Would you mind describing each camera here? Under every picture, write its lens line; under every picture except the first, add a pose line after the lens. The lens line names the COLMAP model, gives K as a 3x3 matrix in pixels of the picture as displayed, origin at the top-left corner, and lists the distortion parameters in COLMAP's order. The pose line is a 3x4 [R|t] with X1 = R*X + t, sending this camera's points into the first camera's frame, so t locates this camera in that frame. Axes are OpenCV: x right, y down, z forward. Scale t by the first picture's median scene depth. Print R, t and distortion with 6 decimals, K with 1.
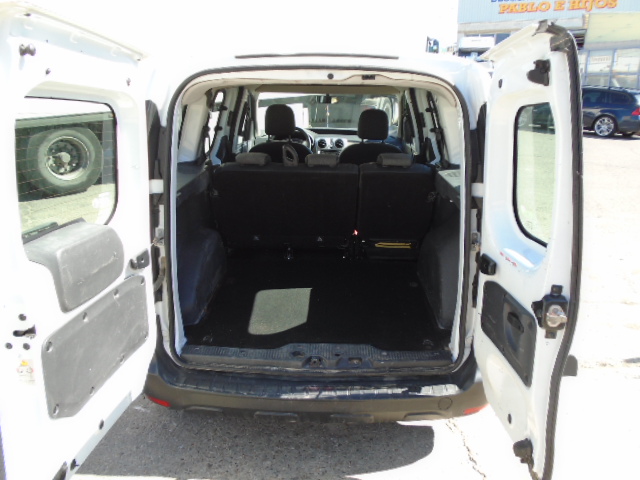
lens RADIAL K [[496.6, 0, 319.1], [0, 496.6, 242.9], [0, 0, 1]] dist [-0.015527, -0.001958]
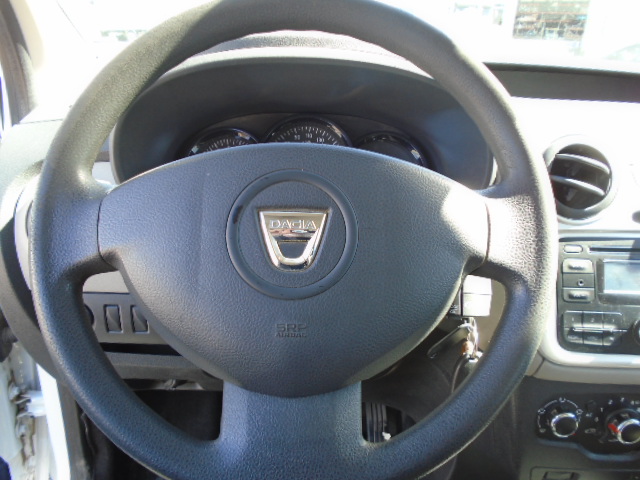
lens RADIAL K [[488.6, 0, 310.6], [0, 488.6, 237.6], [0, 0, 1]] dist [-0.009623, -0.001326]
pose [[0.998760, 0.006885, 0.049313, -0.072415], [-0.010102, 0.997815, 0.065291, -0.237990], [-0.048756, -0.065708, 0.996647, 1.095346]]
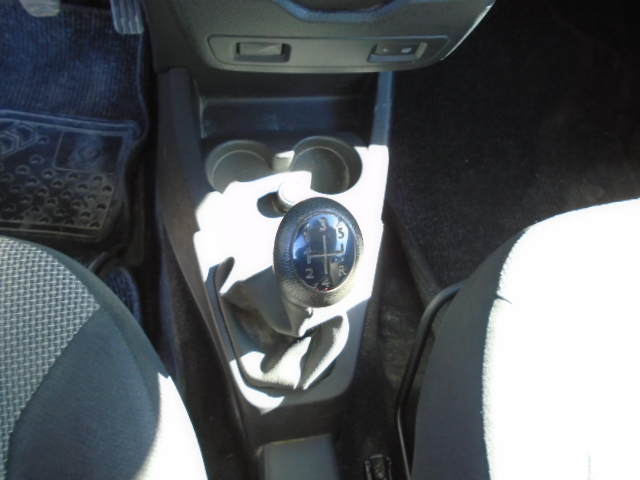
lens RADIAL K [[496.6, 0, 319.1], [0, 496.6, 242.9], [0, 0, 1]] dist [-0.015527, -0.001958]
pose [[0.977030, -0.111621, 0.181528, 0.004534], [-0.067314, 0.646572, 0.759878, -0.202132], [-0.202190, -0.754643, 0.624206, 1.150750]]
